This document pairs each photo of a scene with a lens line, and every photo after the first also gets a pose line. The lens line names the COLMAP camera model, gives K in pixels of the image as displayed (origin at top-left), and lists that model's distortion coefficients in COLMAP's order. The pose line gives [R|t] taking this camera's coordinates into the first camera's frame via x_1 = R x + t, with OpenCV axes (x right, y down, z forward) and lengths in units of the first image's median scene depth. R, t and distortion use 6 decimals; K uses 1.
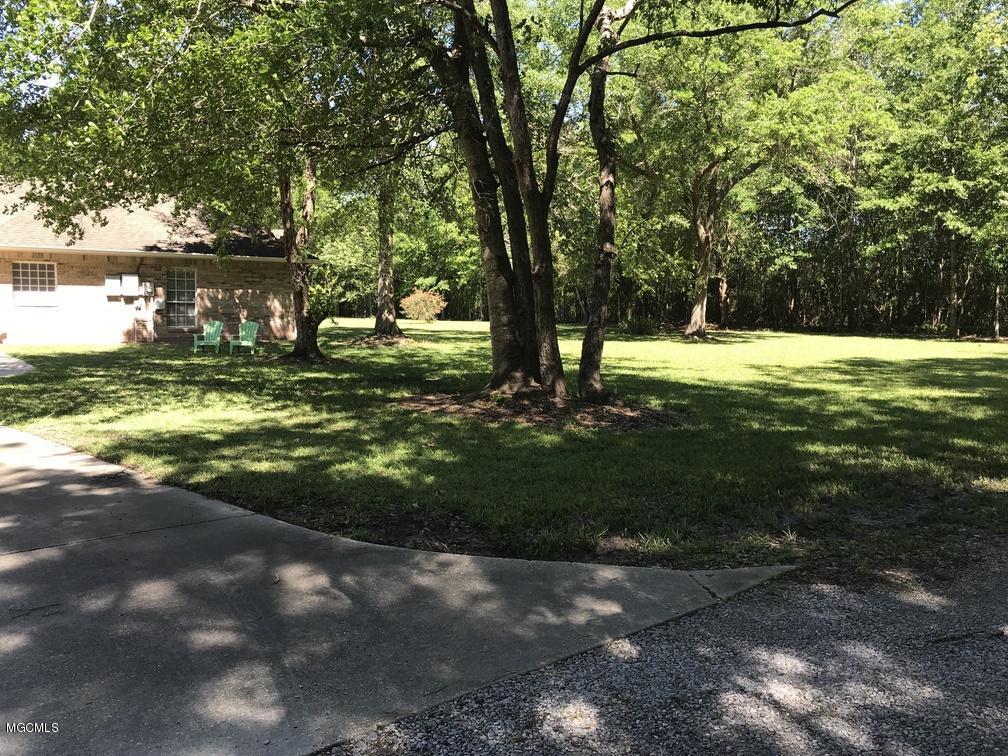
lens RADIAL K [[815.6, 0, 502.8], [0, 815.6, 374.1], [0, 0, 1]] dist [0.041463, -0.060224]
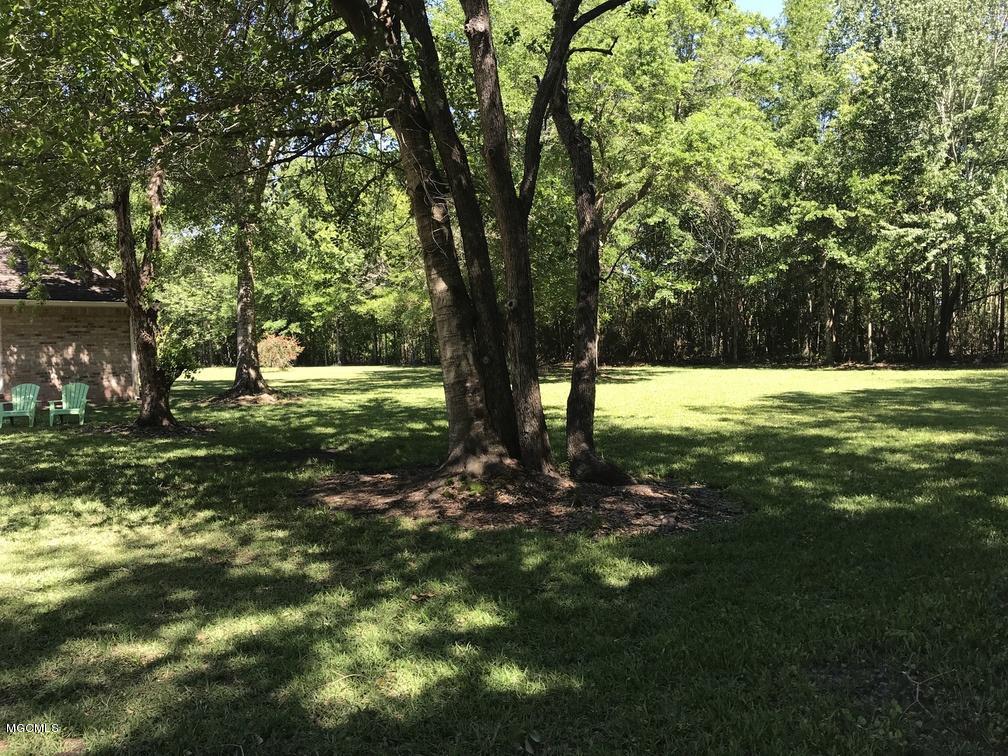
lens RADIAL K [[815.6, 0, 504.0], [0, 815.6, 366.8], [0, 0, 1]] dist [0.041463, -0.060224]
pose [[0.980783, -0.040543, 0.190845, -0.036464], [0.051183, 0.997378, -0.051154, -0.012141], [-0.188271, 0.059939, 0.980286, 0.098686]]
